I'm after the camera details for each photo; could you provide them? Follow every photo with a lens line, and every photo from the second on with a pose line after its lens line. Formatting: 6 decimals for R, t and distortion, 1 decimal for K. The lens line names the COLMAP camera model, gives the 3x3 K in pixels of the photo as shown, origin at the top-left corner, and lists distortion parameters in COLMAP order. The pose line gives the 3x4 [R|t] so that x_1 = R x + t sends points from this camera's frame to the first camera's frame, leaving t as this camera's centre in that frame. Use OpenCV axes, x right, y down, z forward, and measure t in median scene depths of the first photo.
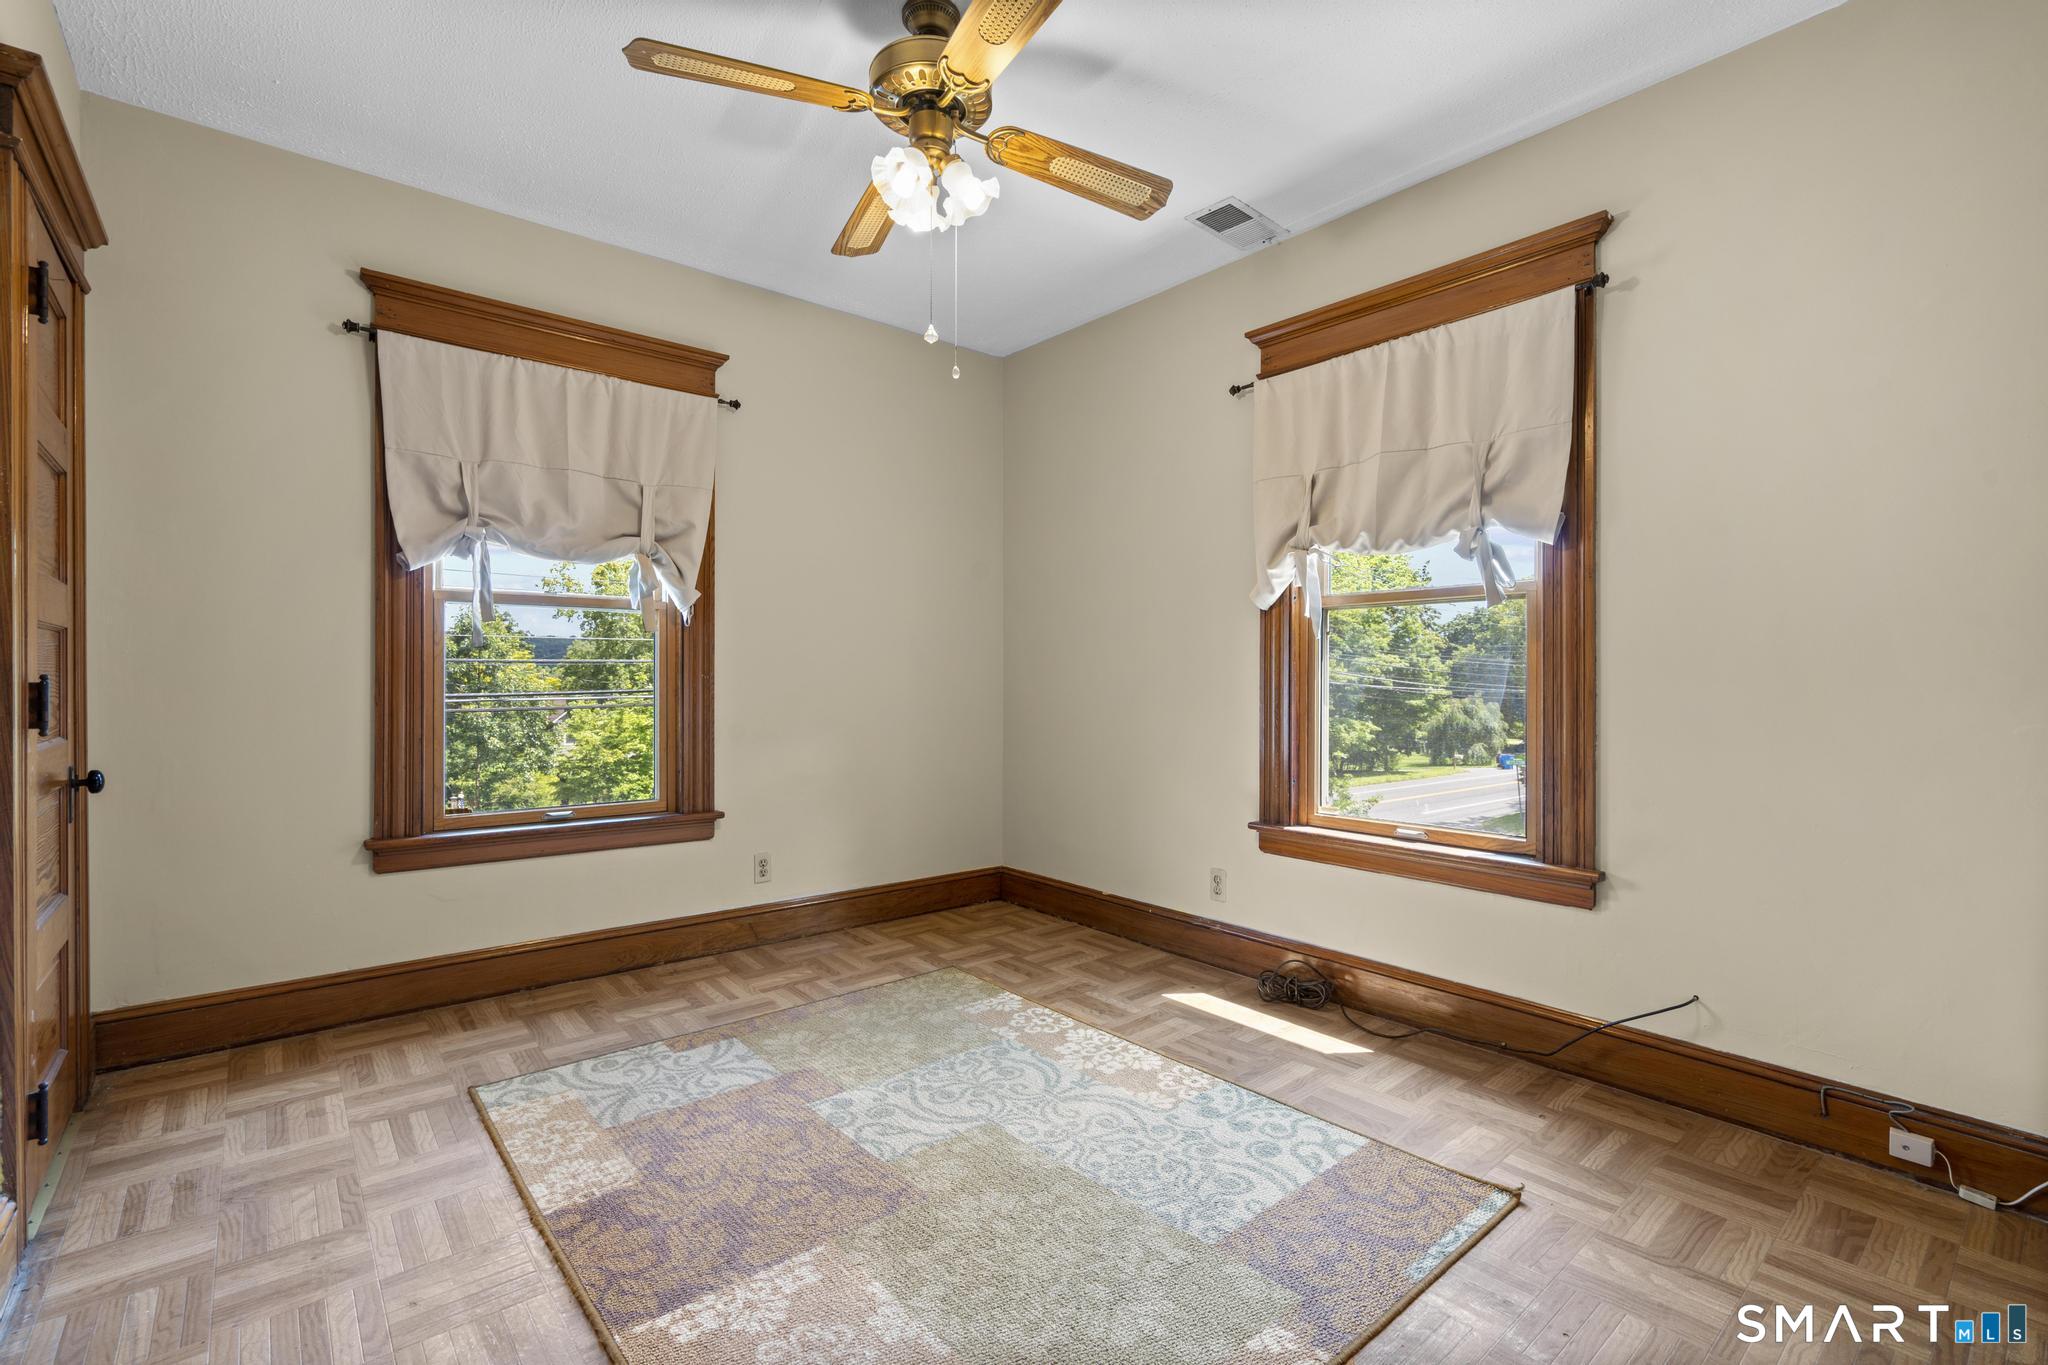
lens RADIAL K [[929.8, 0, 1042.8], [0, 929.8, 685.1], [0, 0, 1]] dist [-0.008643, 0.004181]
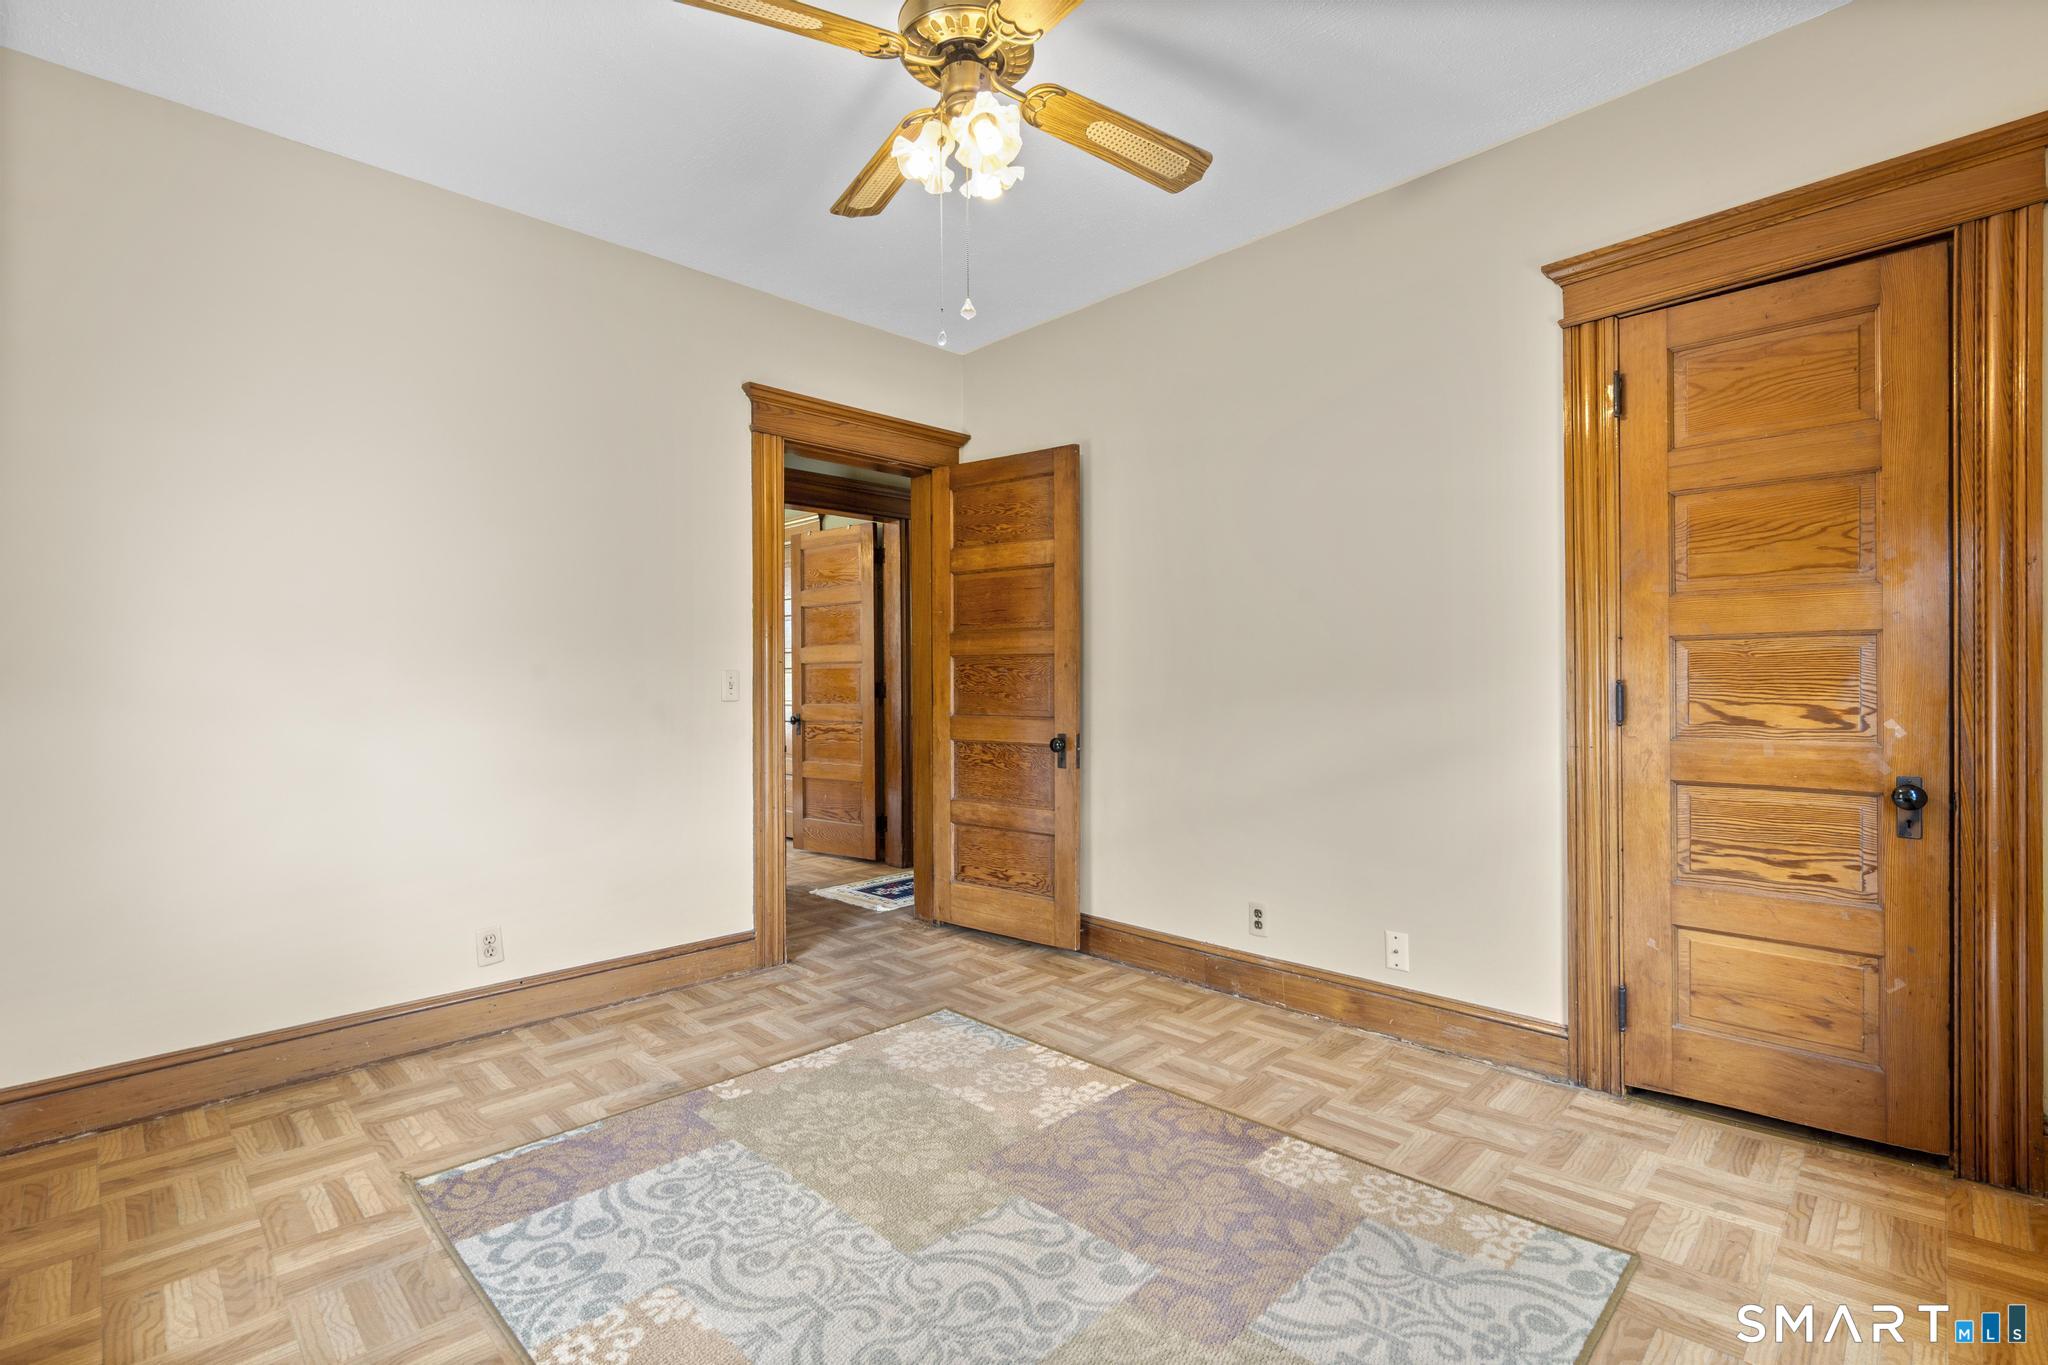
lens RADIAL K [[929.8, 0, 1022.2], [0, 929.8, 680.2], [0, 0, 1]] dist [-0.008643, 0.004181]
pose [[-0.997570, 0.007279, -0.069292, -0.105061], [0.006545, 0.999920, 0.010814, -0.024701], [0.069365, 0.010335, -0.997538, 1.864063]]
